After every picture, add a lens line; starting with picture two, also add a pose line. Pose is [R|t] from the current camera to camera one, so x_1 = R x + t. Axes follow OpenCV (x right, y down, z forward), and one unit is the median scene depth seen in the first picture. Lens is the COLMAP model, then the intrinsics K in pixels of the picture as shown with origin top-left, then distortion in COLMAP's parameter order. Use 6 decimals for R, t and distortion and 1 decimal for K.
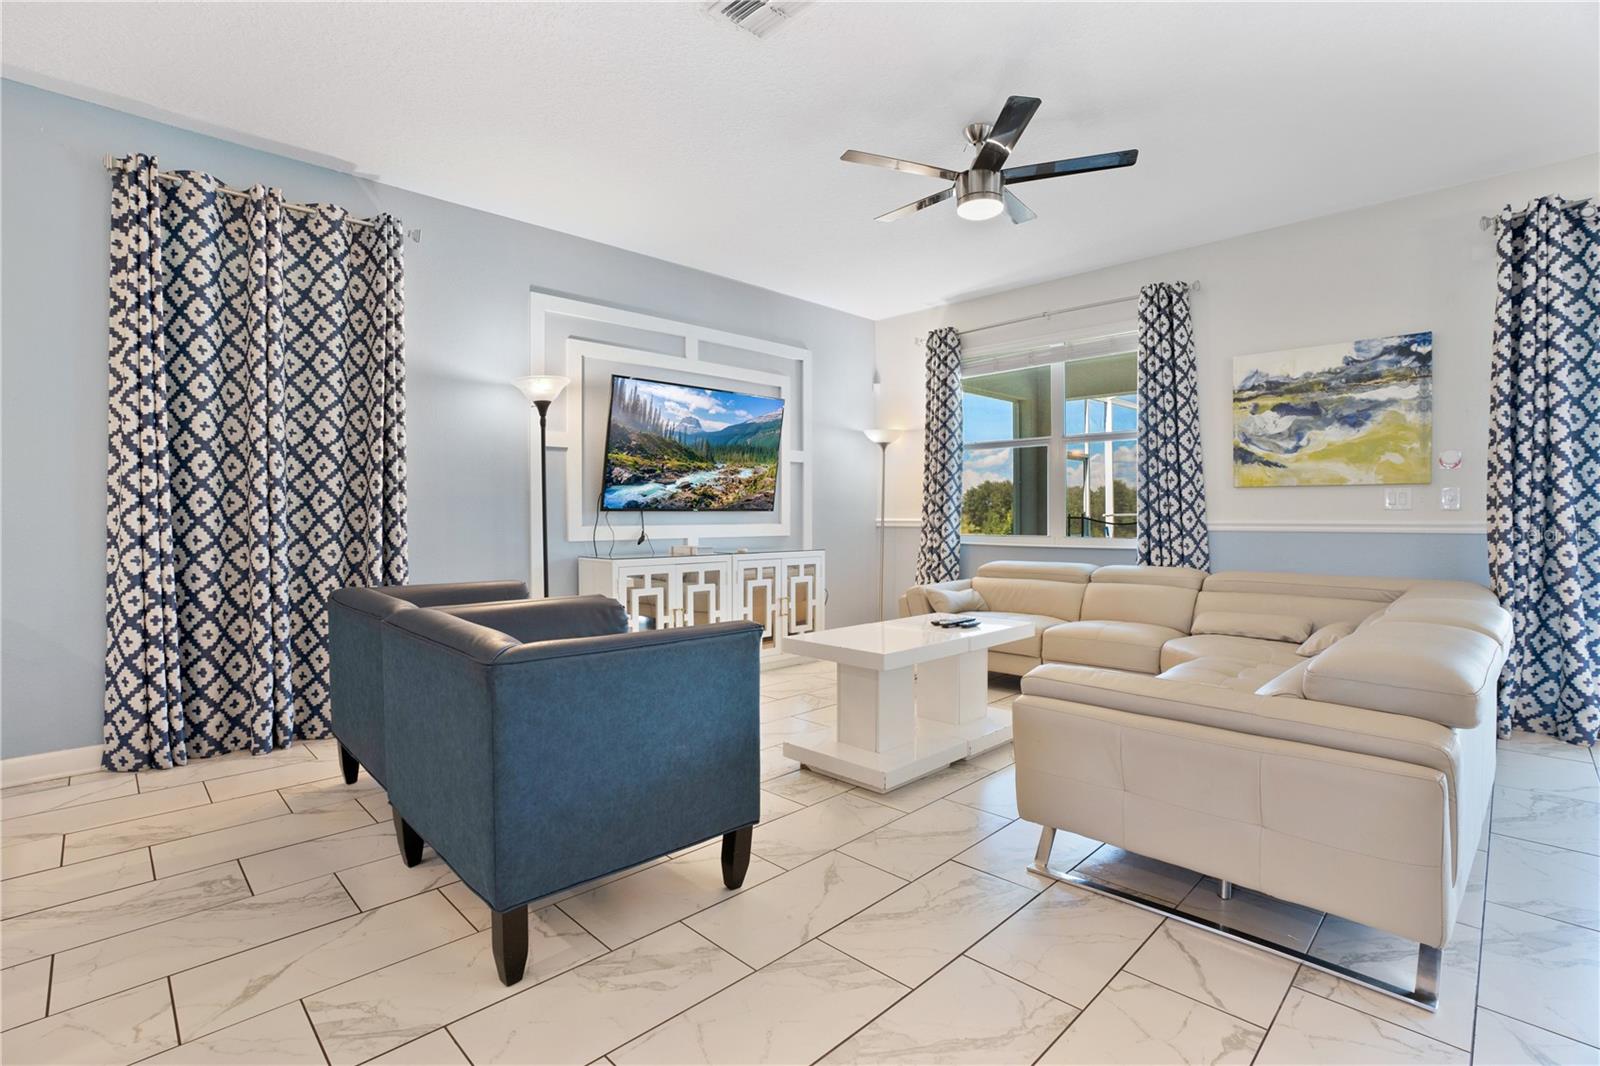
lens RADIAL K [[748.8, 0, 791.2], [0, 748.8, 527.1], [0, 0, 1]] dist [-0.050497, 0.014496]
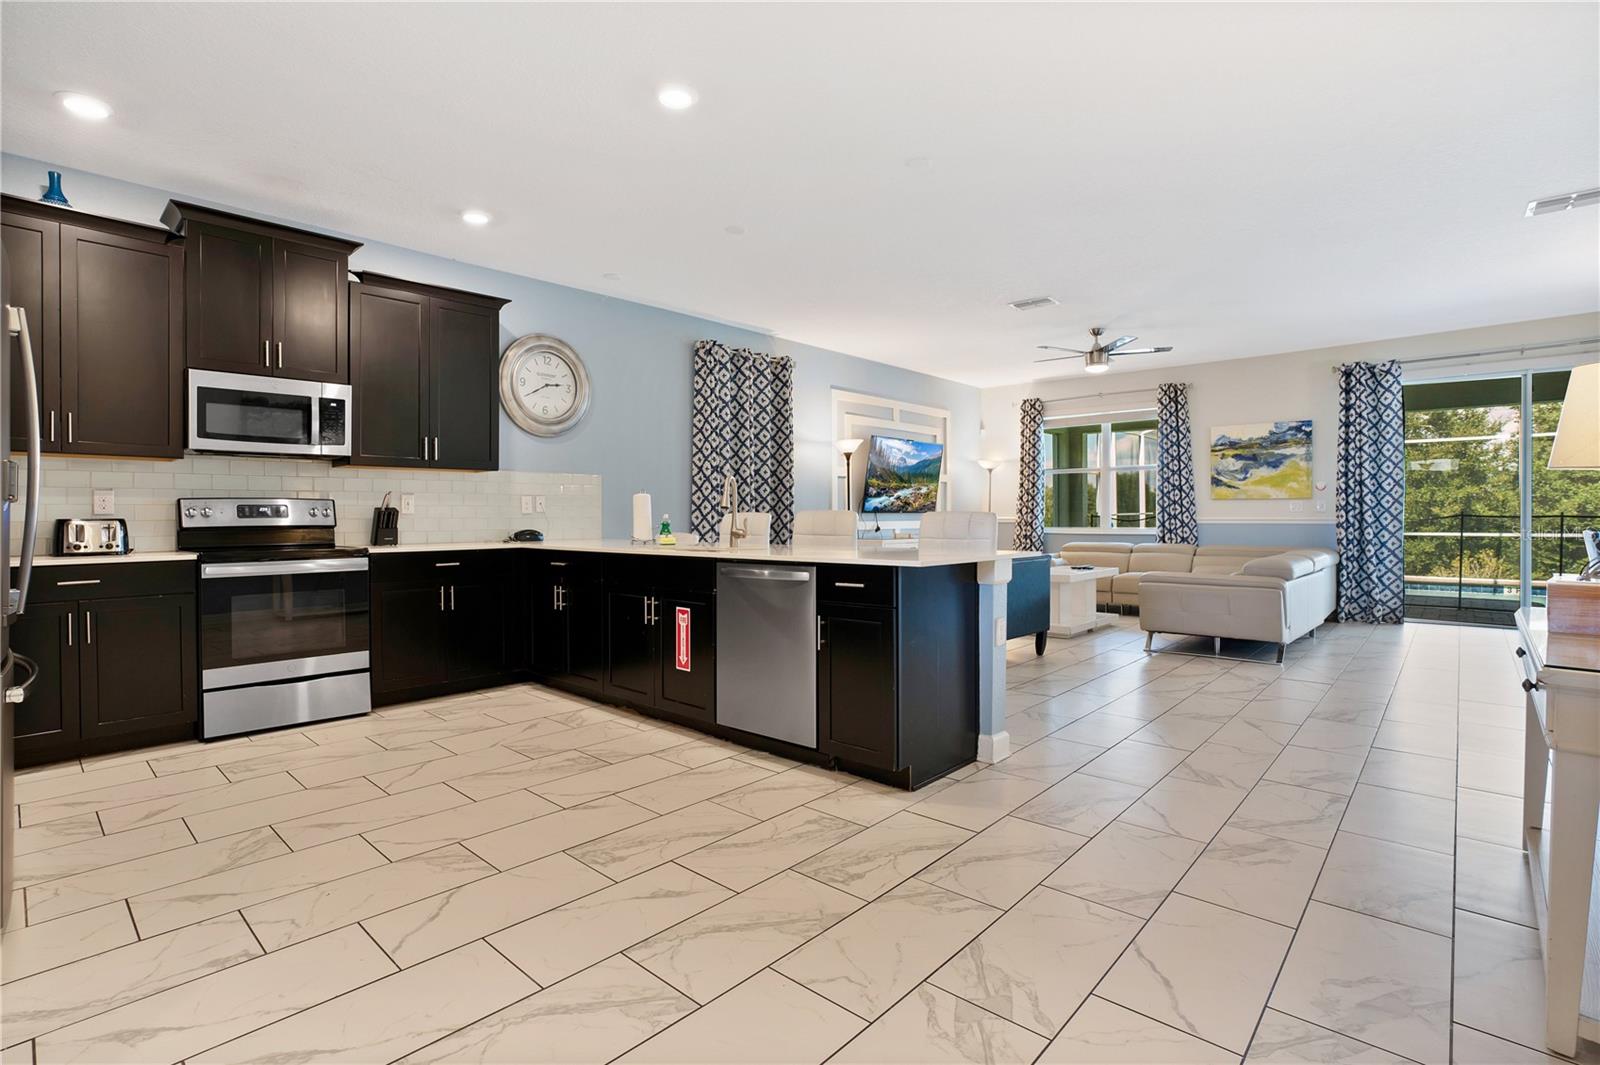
lens RADIAL K [[748.8, 0, 804.7], [0, 748.8, 526.7], [0, 0, 1]] dist [-0.050497, 0.014496]
pose [[0.998601, -0.001381, 0.052862, -0.561785], [0.001497, 0.999997, -0.002143, 0.017449], [-0.052859, 0.002220, 0.998600, -0.864622]]
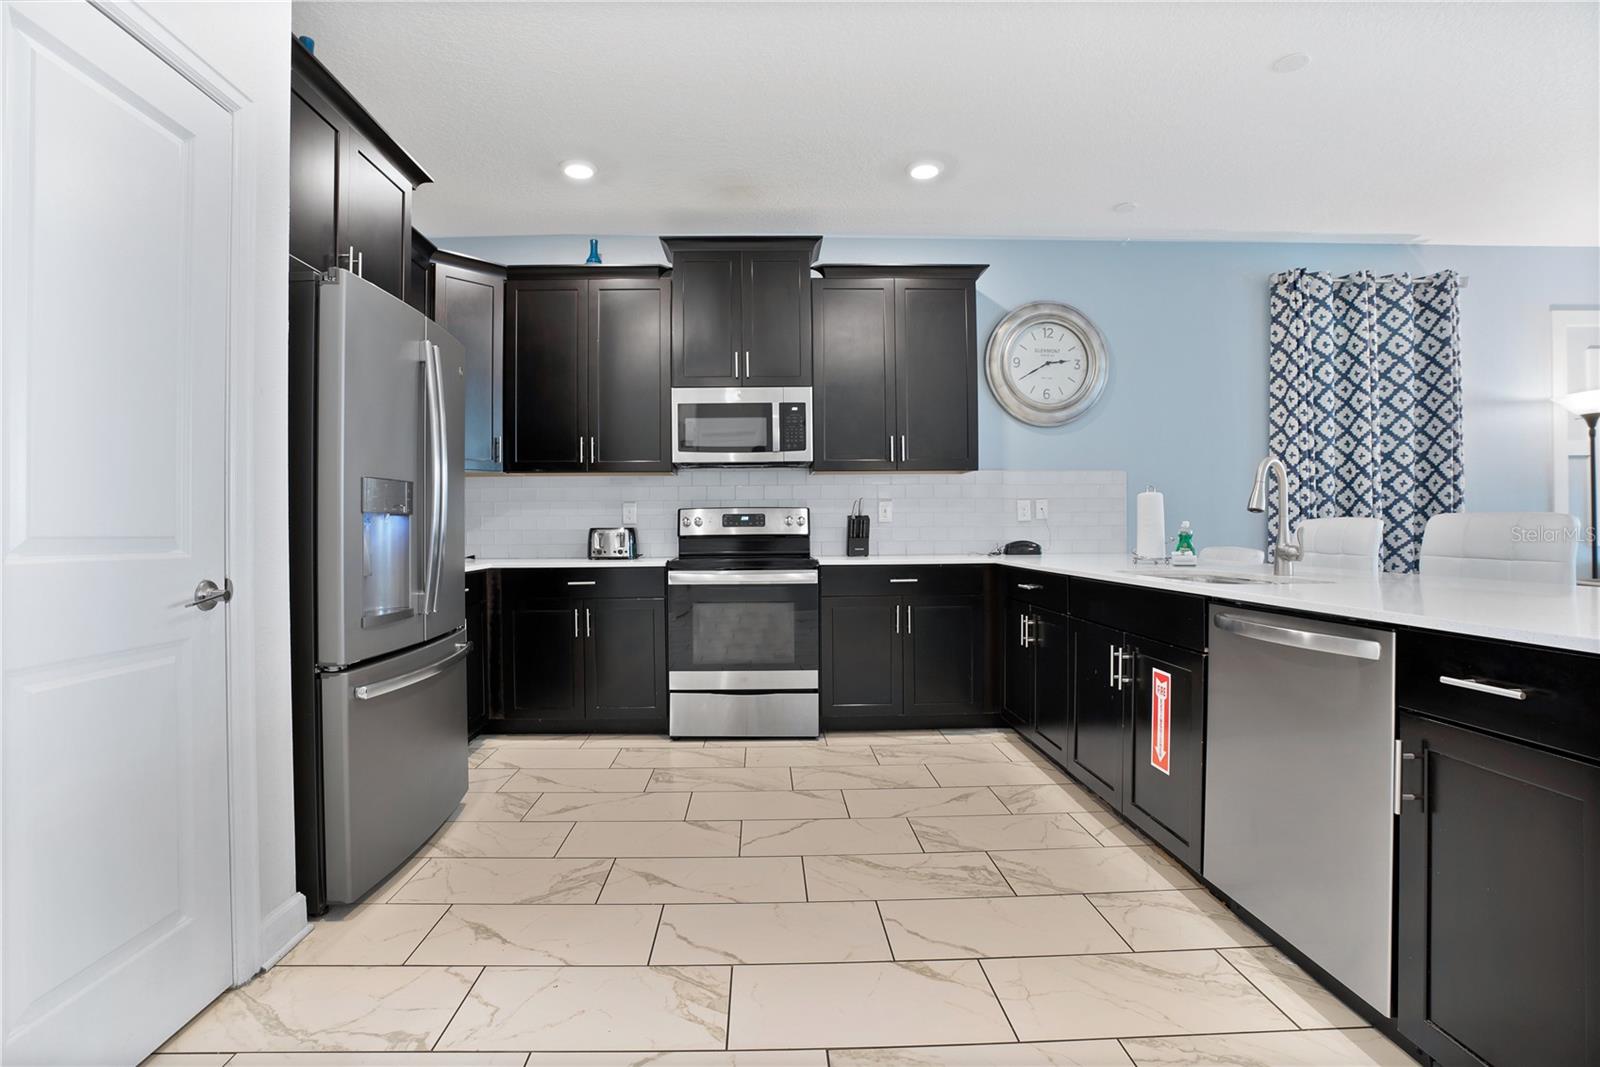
lens RADIAL K [[748.8, 0, 794.1], [0, 748.8, 528.7], [0, 0, 1]] dist [-0.050497, 0.014496]
pose [[0.727841, -0.000246, -0.685746, -0.478413], [-0.008777, 0.999915, -0.009674, 0.014261], [0.685689, 0.013059, 0.727777, -0.541766]]
